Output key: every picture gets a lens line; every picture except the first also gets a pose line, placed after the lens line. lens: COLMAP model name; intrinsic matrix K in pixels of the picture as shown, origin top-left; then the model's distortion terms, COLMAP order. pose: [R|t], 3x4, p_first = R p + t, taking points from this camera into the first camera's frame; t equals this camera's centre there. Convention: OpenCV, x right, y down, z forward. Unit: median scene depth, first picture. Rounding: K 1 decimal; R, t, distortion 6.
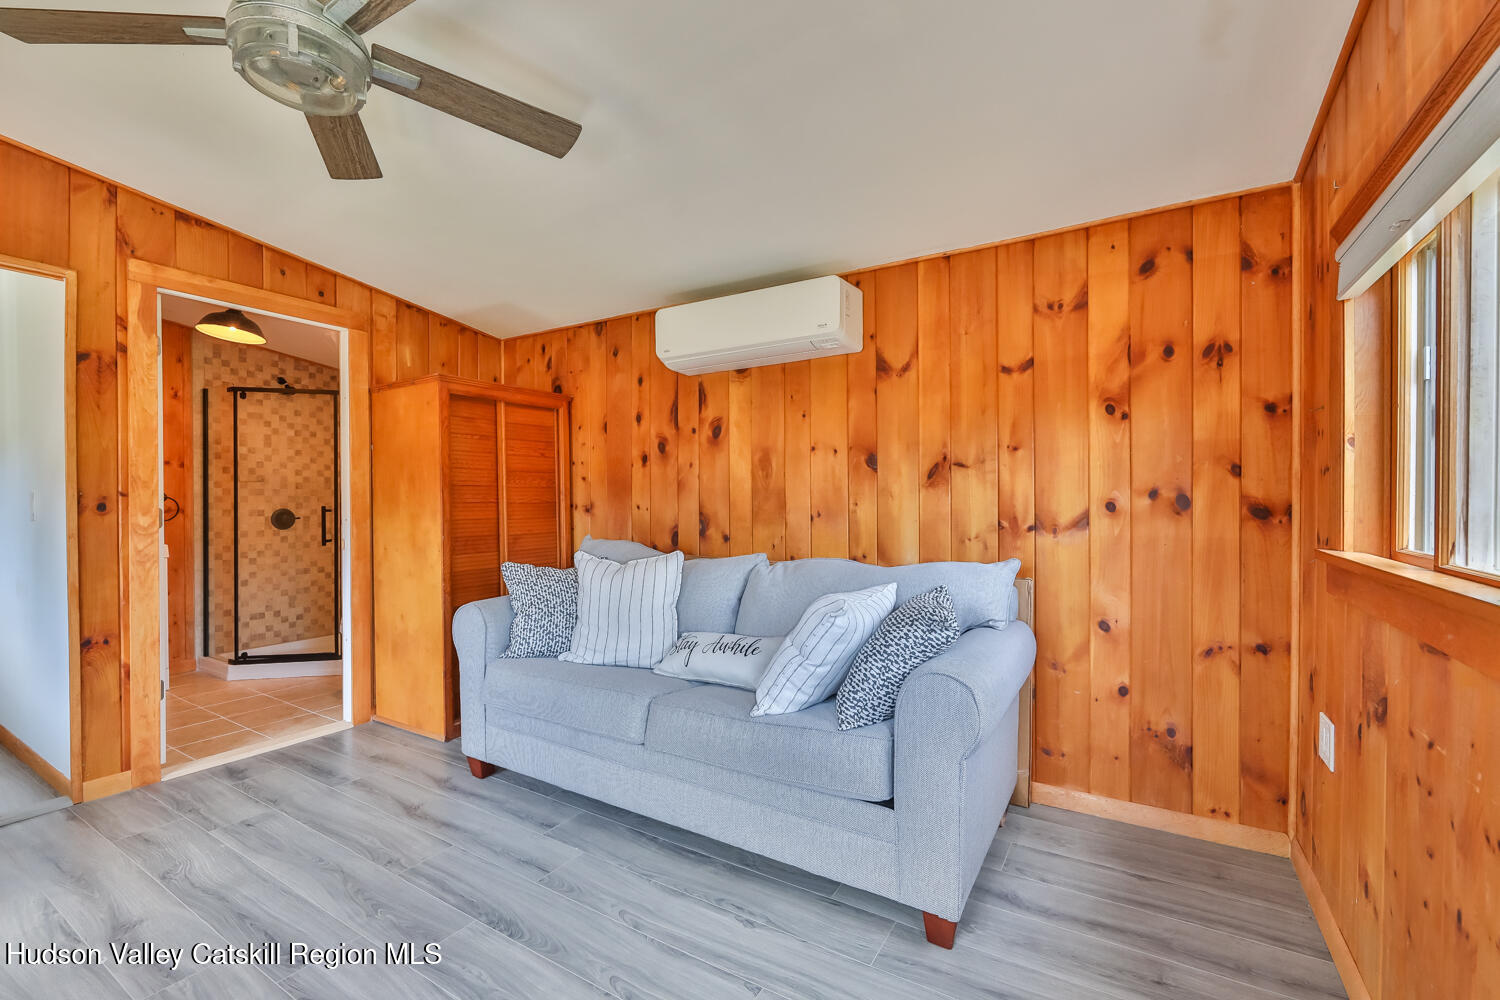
lens RADIAL K [[636.1, 0, 737.4], [0, 636.1, 506.8], [0, 0, 1]] dist [0.004200, -0.003923]
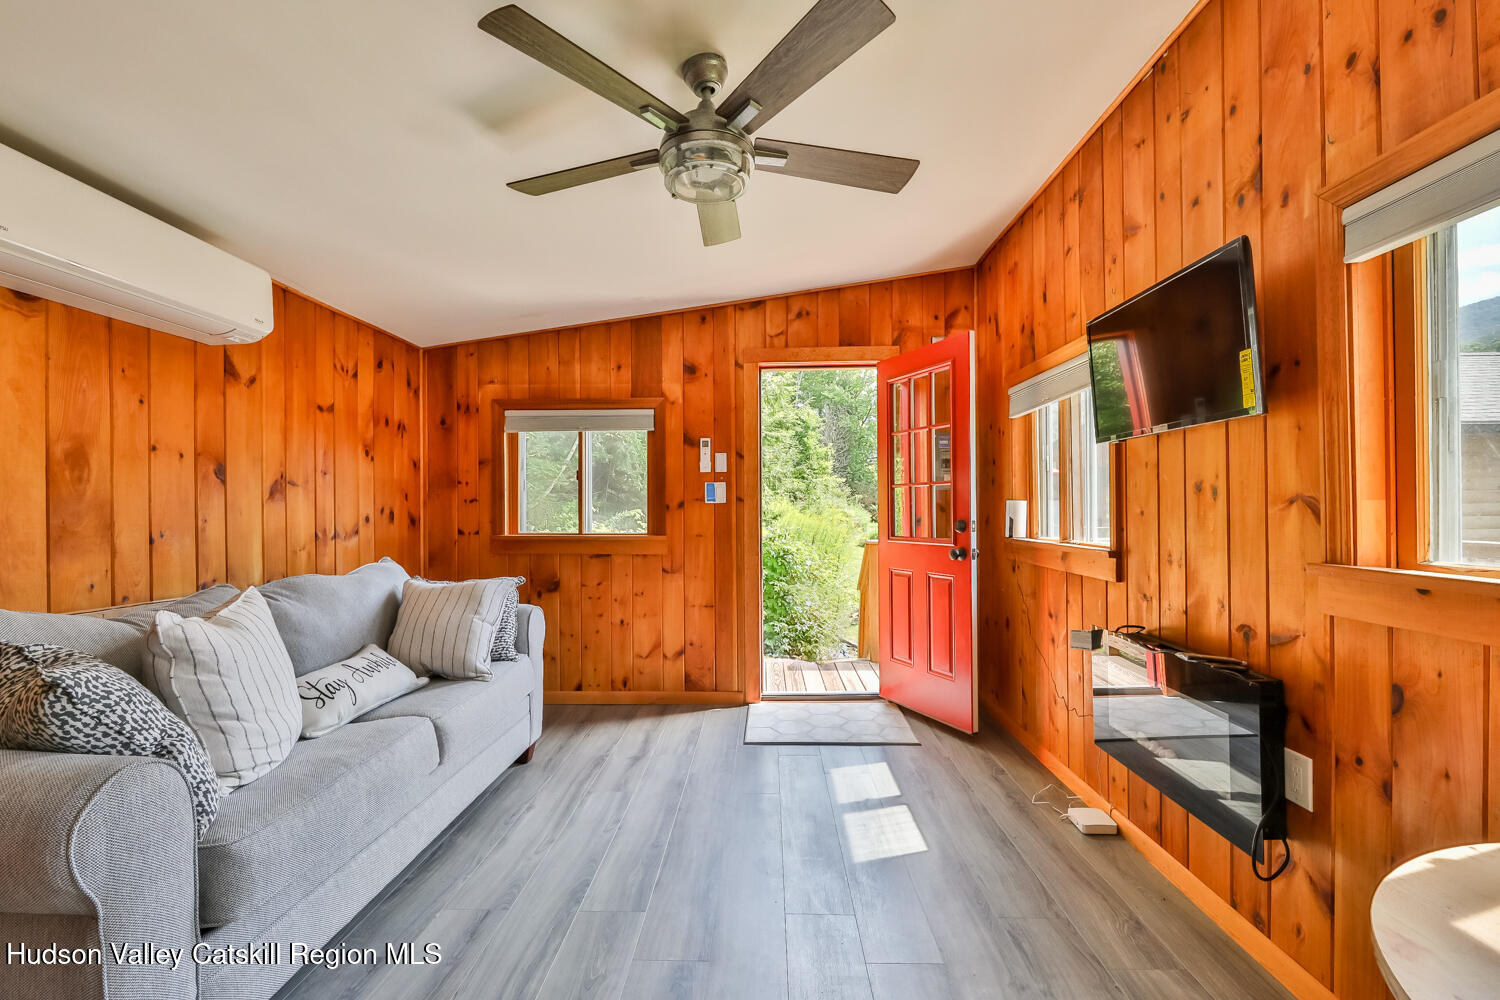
lens RADIAL K [[636.1, 0, 755.9], [0, 636.1, 506.8], [0, 0, 1]] dist [0.004200, -0.003923]
pose [[-0.508019, 0.008829, 0.861301, -0.976138], [0.014996, 0.999887, -0.001404, -0.011273], [-0.861215, 0.012203, -0.508094, 0.842528]]
